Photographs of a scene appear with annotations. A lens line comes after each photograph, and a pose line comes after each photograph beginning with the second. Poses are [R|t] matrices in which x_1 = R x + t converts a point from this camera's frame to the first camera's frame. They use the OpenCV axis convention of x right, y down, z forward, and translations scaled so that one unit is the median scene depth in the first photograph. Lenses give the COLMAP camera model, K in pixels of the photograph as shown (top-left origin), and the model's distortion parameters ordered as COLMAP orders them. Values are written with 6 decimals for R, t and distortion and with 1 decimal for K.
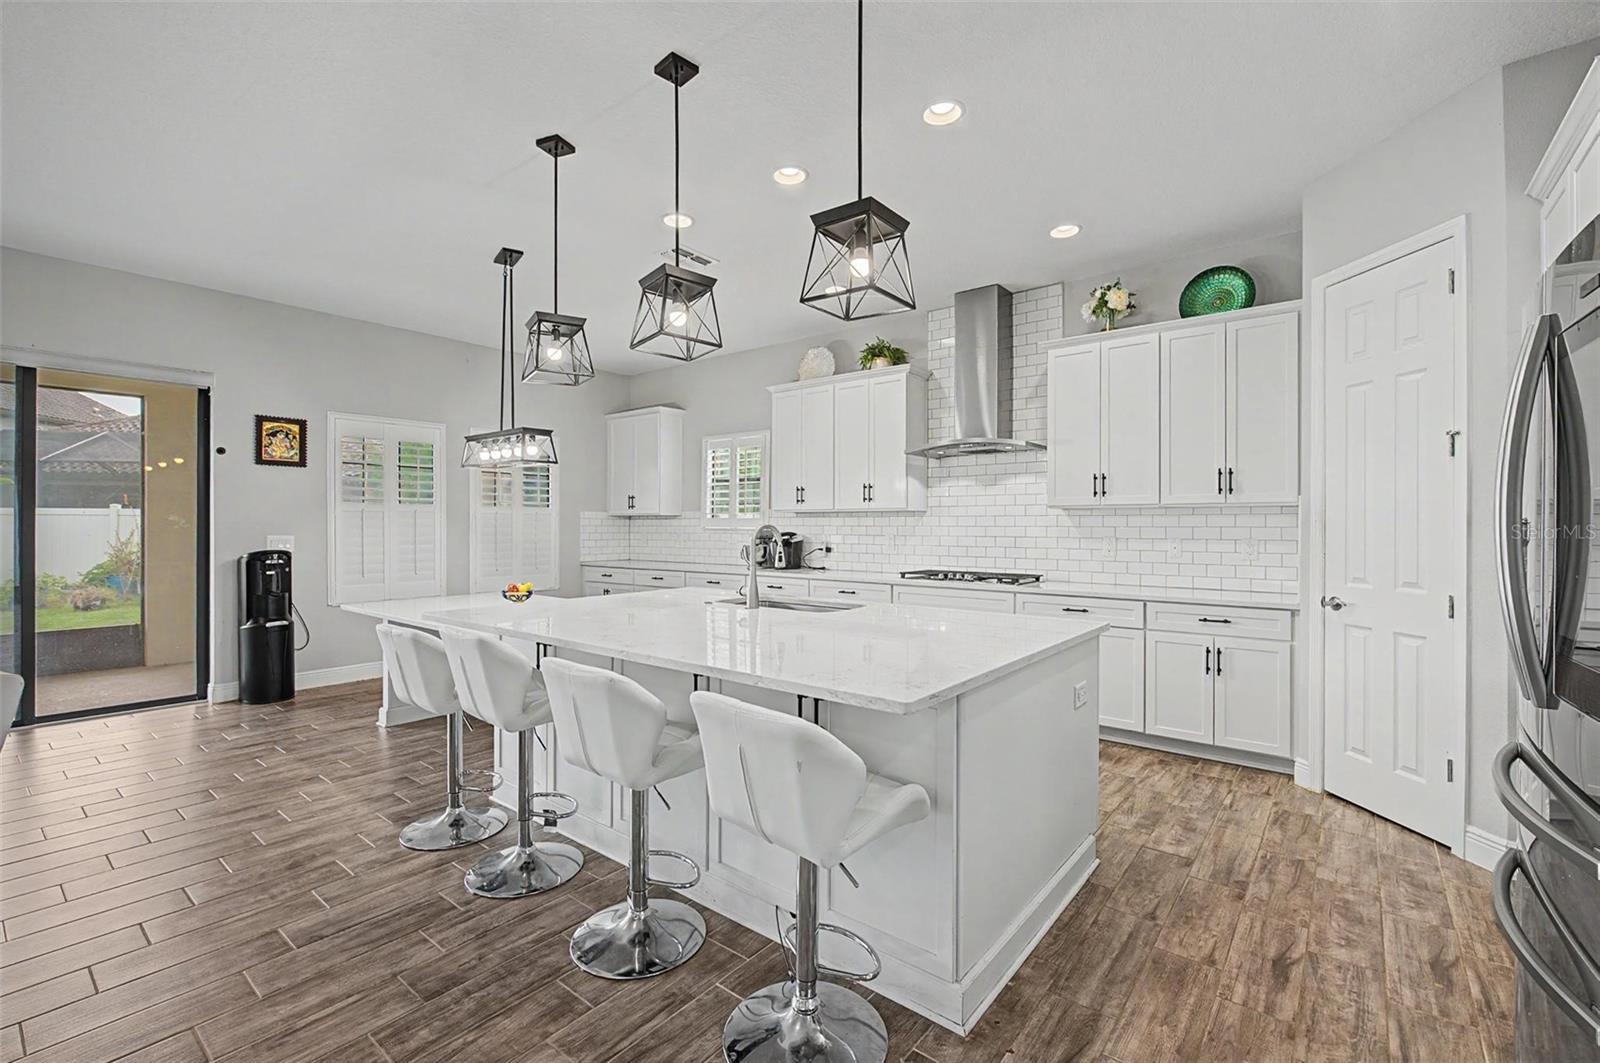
lens RADIAL K [[693.9, 0, 799.6], [0, 693.9, 526.3], [0, 0, 1]] dist [-0.000640, -0.000184]
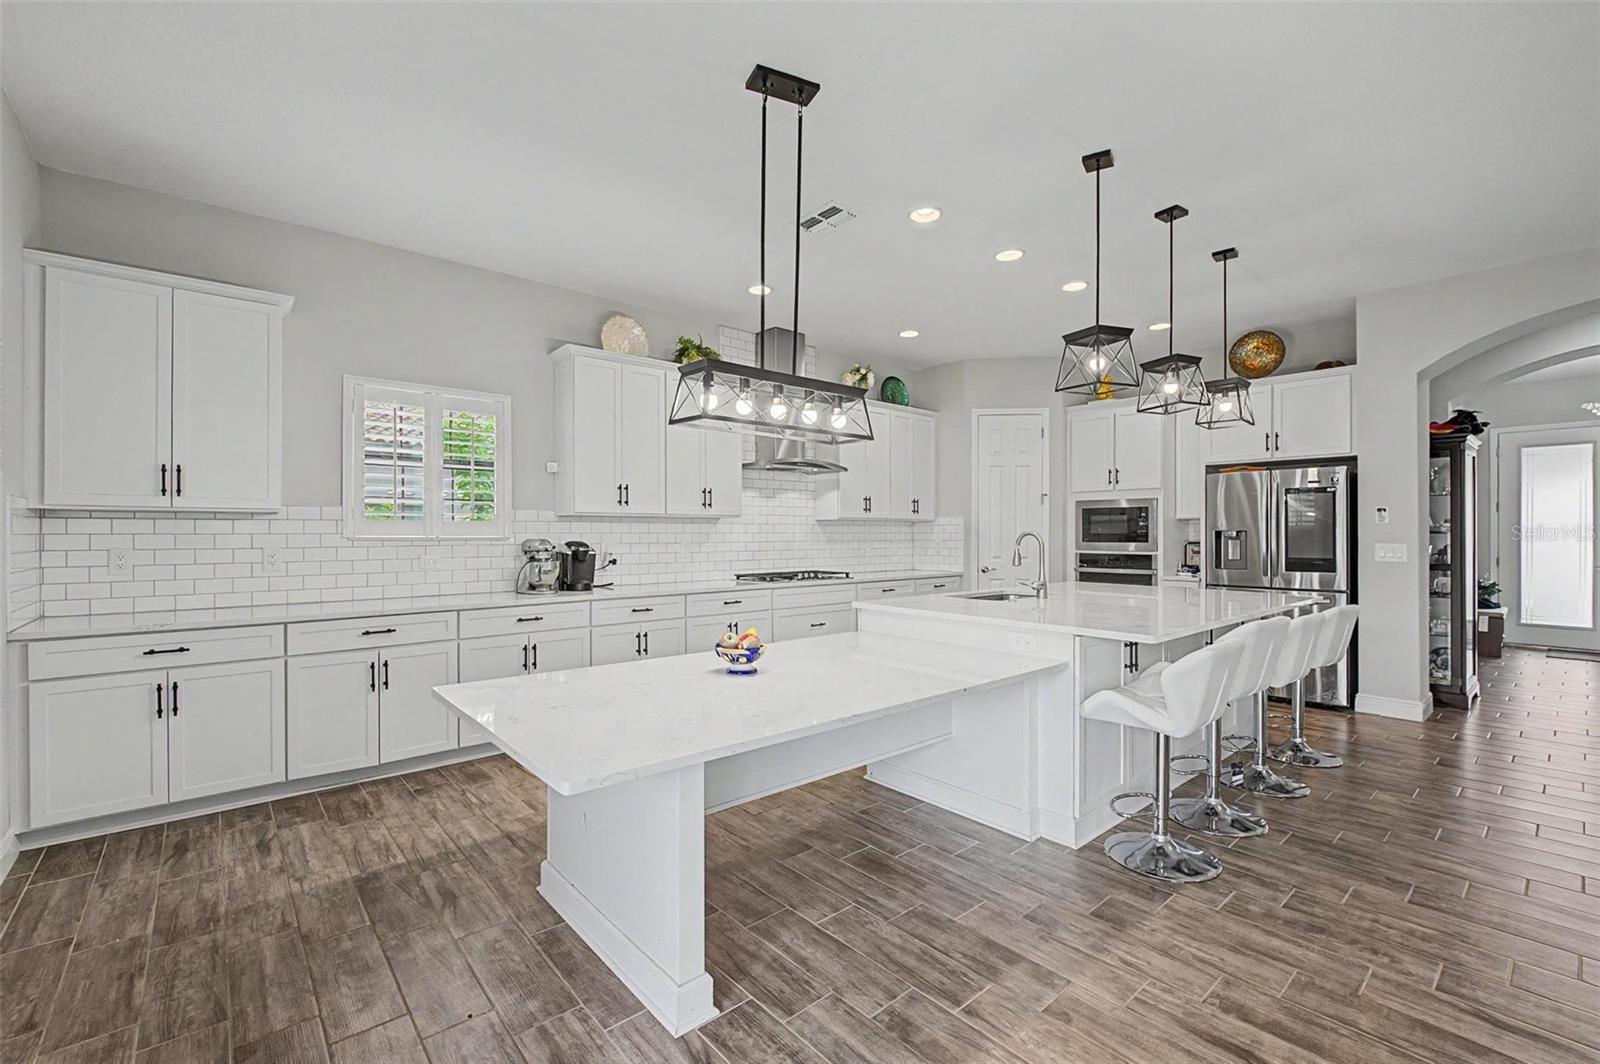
lens RADIAL K [[685.6, 0, 798.5], [0, 685.6, 532.3], [0, 0, 1]] dist [-0.002658, -0.000720]
pose [[0.181987, -0.001409, 0.983300, -0.848498], [0.001357, 0.999998, 0.001181, -0.002282], [-0.983300, 0.001119, 0.181989, 0.745448]]
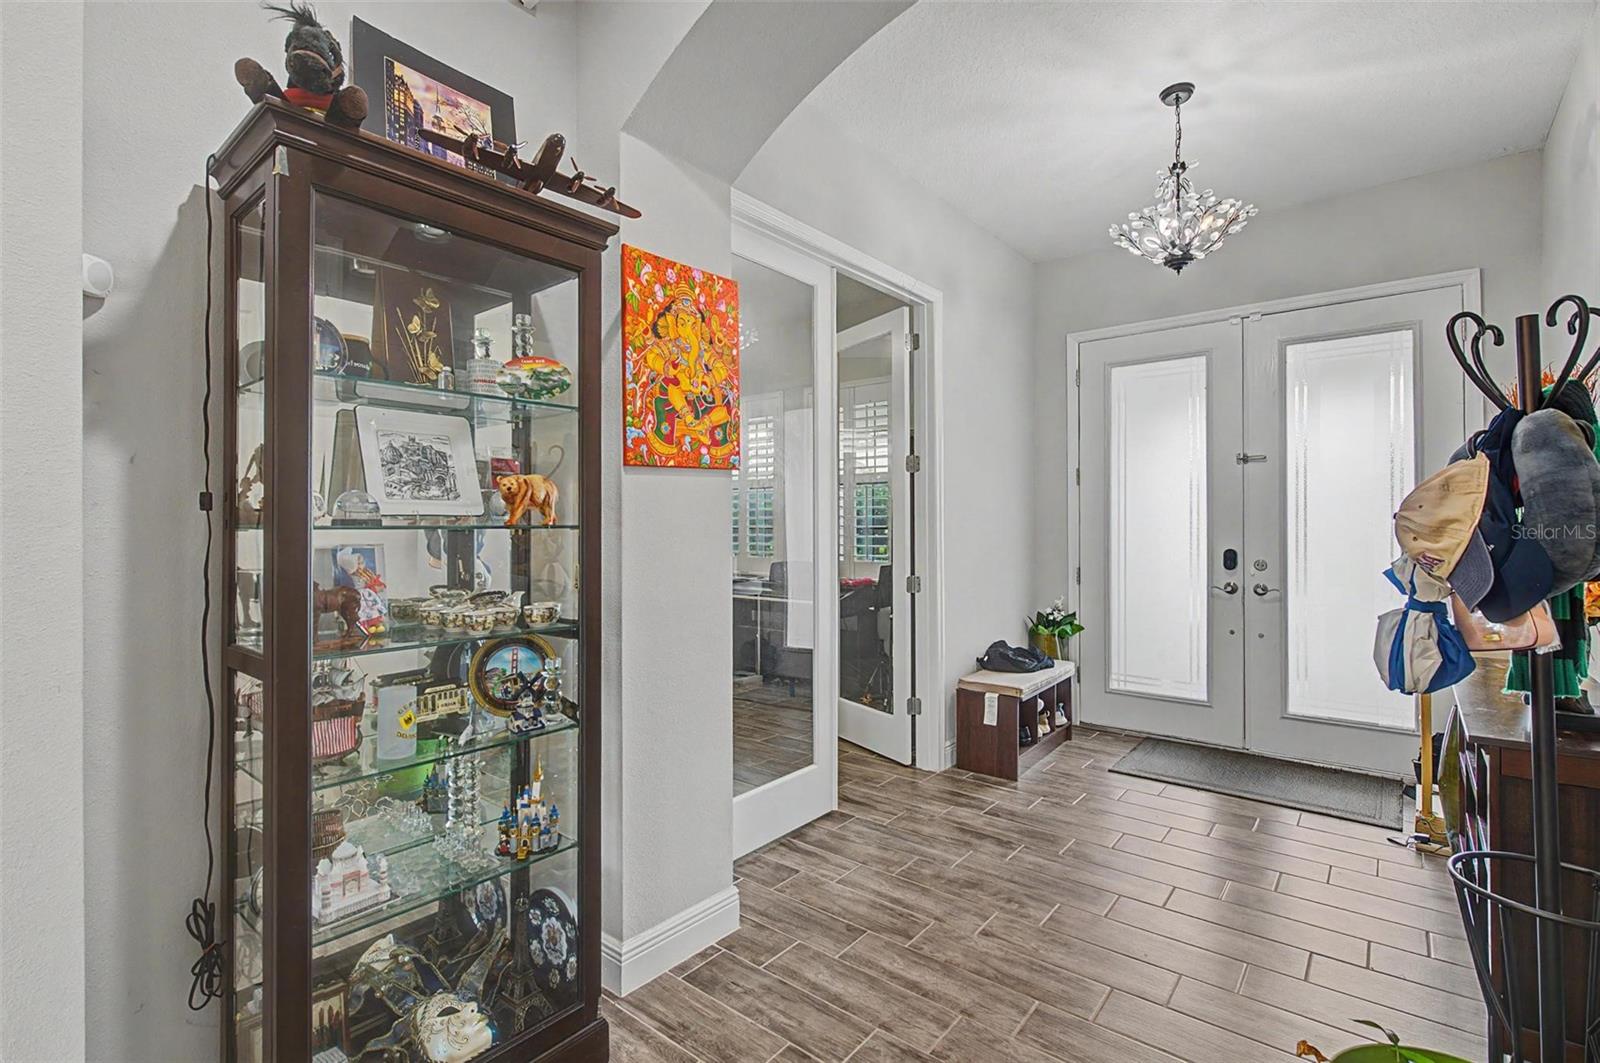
lens RADIAL K [[750.9, 0, 800.0], [0, 750.9, 531.5], [0, 0, 1]] dist [-0.002632, -0.000244]
pose [[0.001101, -0.012926, 0.999916, 0.024631], [0.004611, 0.999906, 0.012920, -0.000637], [-0.999989, 0.004597, 0.001161, -0.175011]]
